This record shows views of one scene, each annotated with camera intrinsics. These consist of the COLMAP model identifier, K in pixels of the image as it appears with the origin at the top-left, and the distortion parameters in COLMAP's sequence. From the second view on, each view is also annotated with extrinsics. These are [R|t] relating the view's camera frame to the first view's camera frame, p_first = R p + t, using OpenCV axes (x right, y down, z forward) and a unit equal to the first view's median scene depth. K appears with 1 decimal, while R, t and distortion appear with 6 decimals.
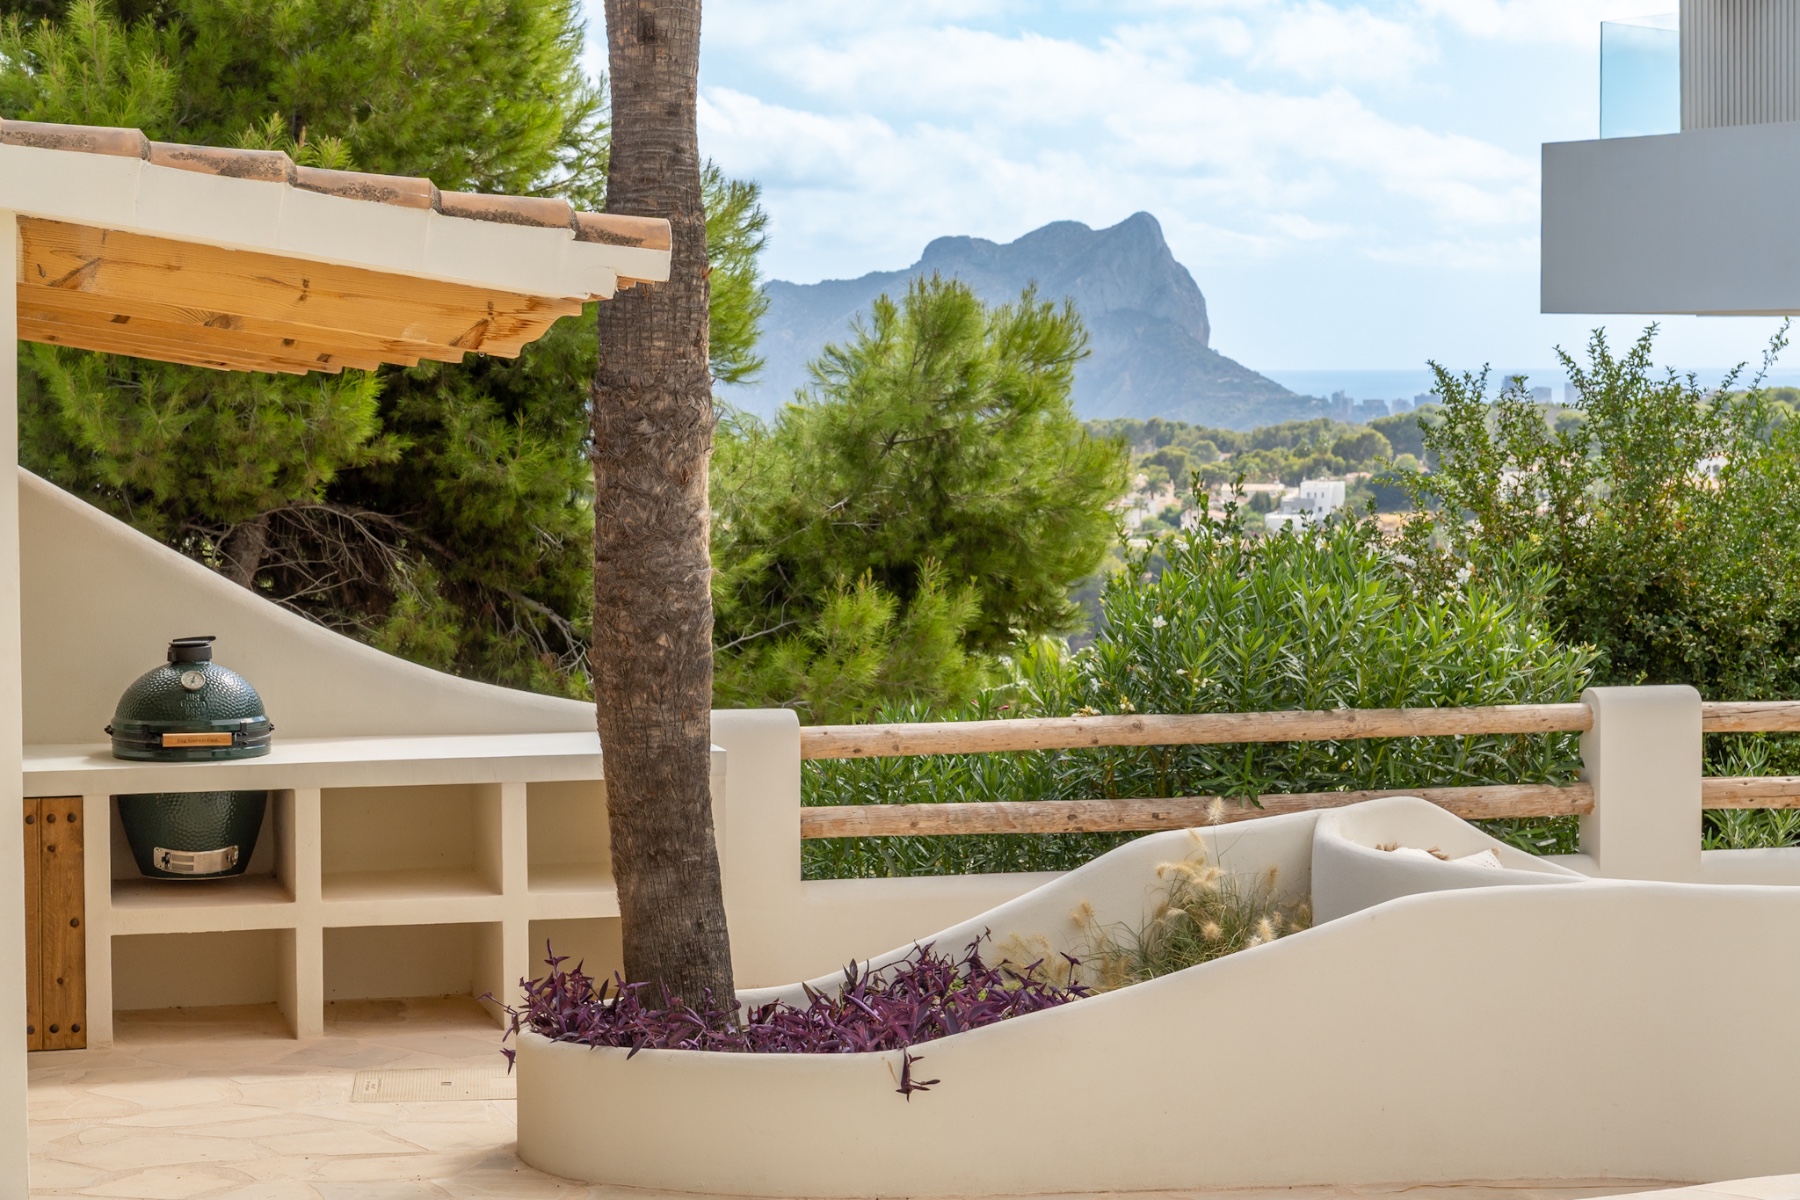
lens RADIAL K [[3678.7, 0, 901.0], [0, 3678.7, 570.3], [0, 0, 1]] dist [-0.071605, 0.254355]
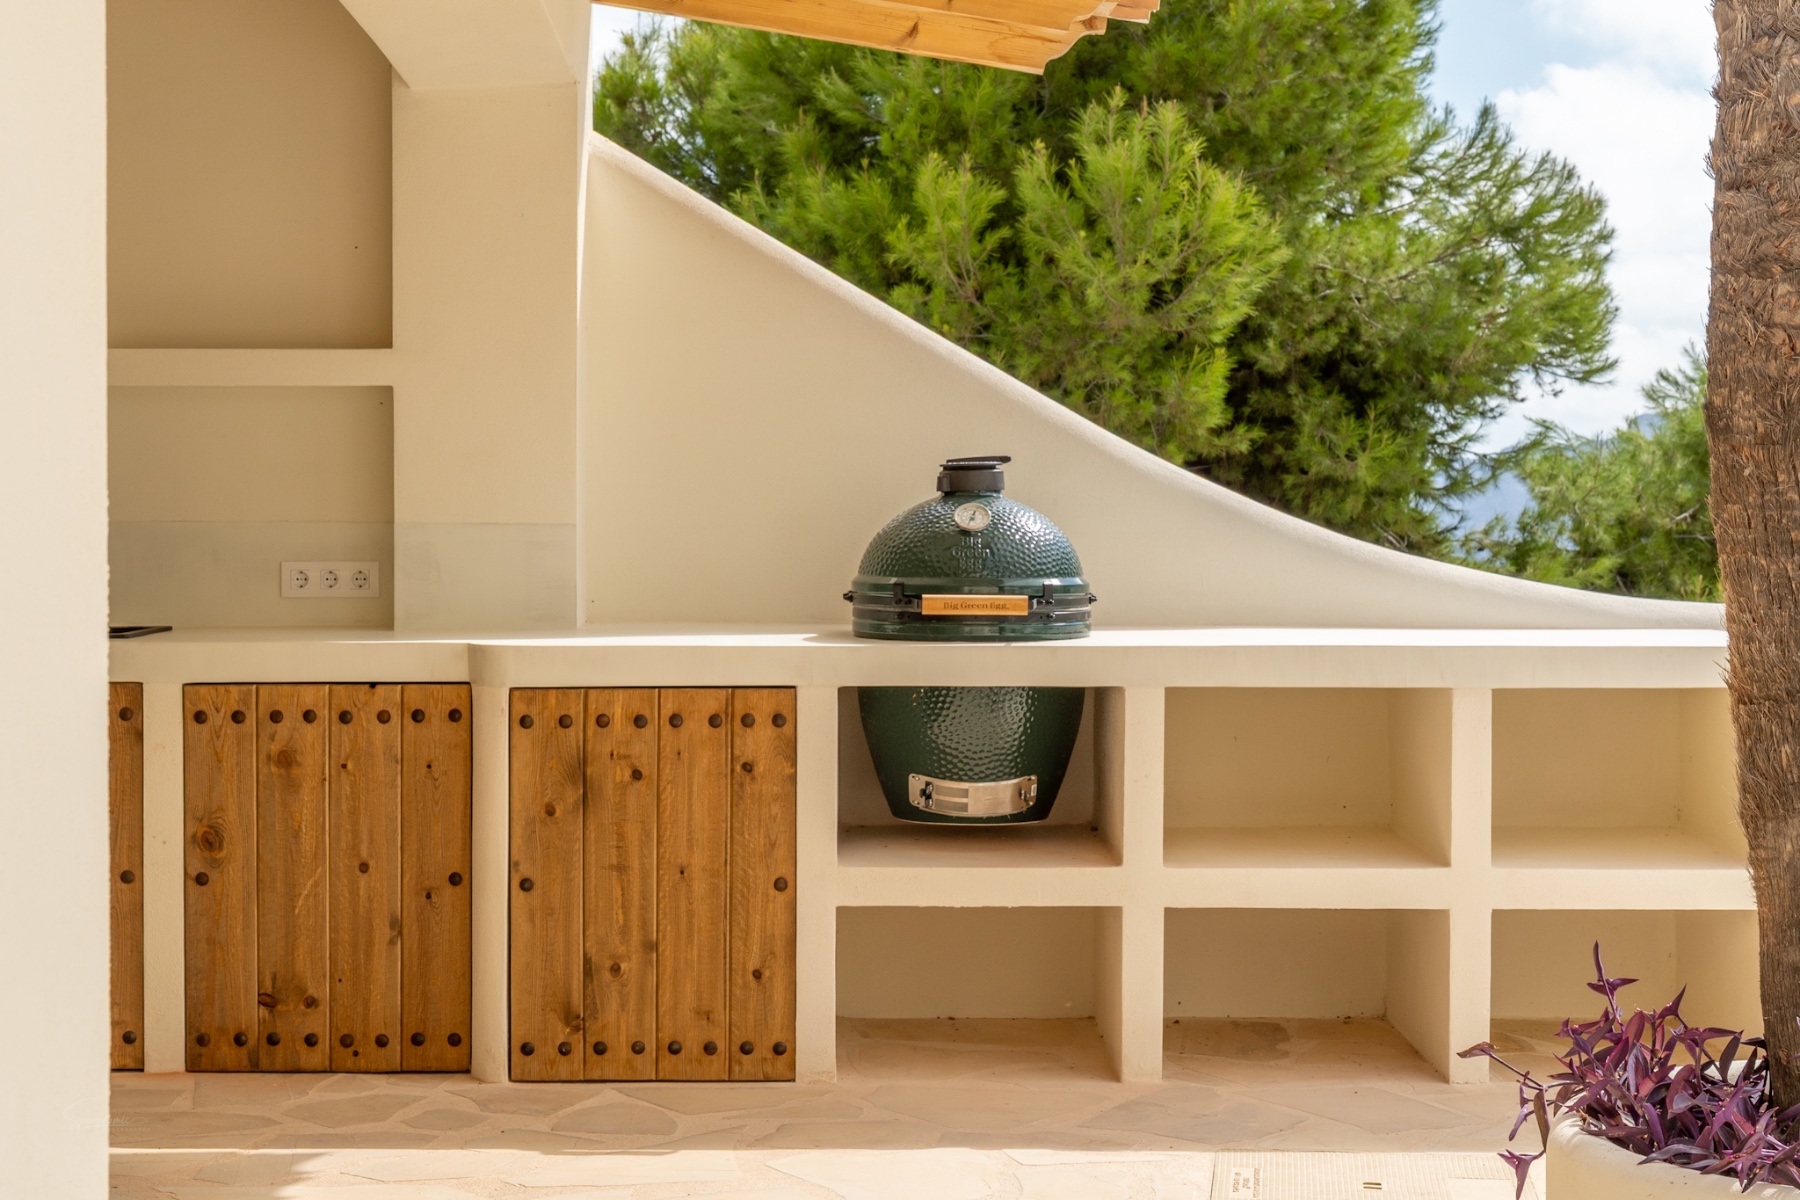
lens RADIAL K [[3093.9, 0, 900.0], [0, 3093.9, 600.0], [0, 0, 1]] dist [0.025827, 0.088701]
pose [[0.970413, 0.017045, -0.240847, -0.071244], [-0.018713, 0.999814, -0.004640, 0.045793], [0.240723, 0.009010, 0.970552, 0.452035]]
